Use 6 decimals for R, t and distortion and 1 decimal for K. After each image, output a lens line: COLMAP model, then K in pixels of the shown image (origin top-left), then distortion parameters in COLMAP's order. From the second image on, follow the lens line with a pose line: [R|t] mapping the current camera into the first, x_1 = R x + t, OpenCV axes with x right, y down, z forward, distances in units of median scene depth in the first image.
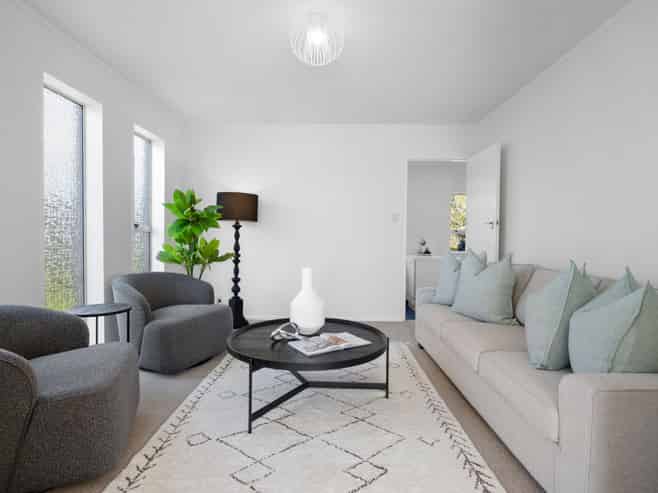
lens RADIAL K [[313.7, 0, 329.0], [0, 313.7, 246.5], [0, 0, 1]] dist [-0.001290, -0.000163]
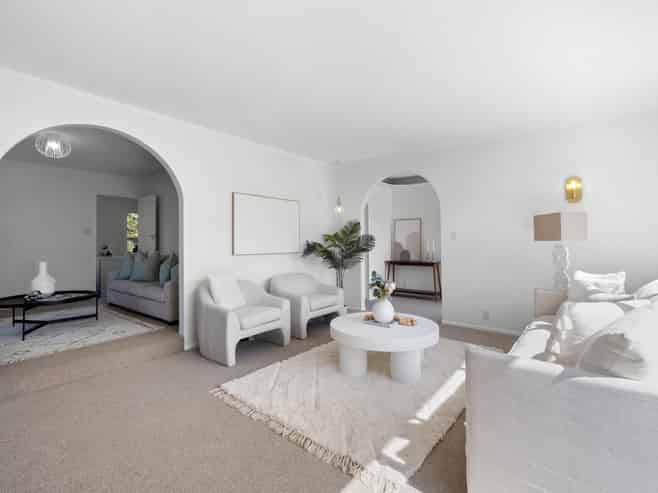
lens RADIAL K [[317.7, 0, 329.0], [0, 317.7, 246.5], [0, 0, 1]] dist [0.001705, 0.000089]
pose [[0.588974, -0.012670, 0.808053, -0.396709], [0.022154, 0.999754, -0.000472, 0.011514], [-0.807849, 0.018179, 0.589110, -0.977967]]
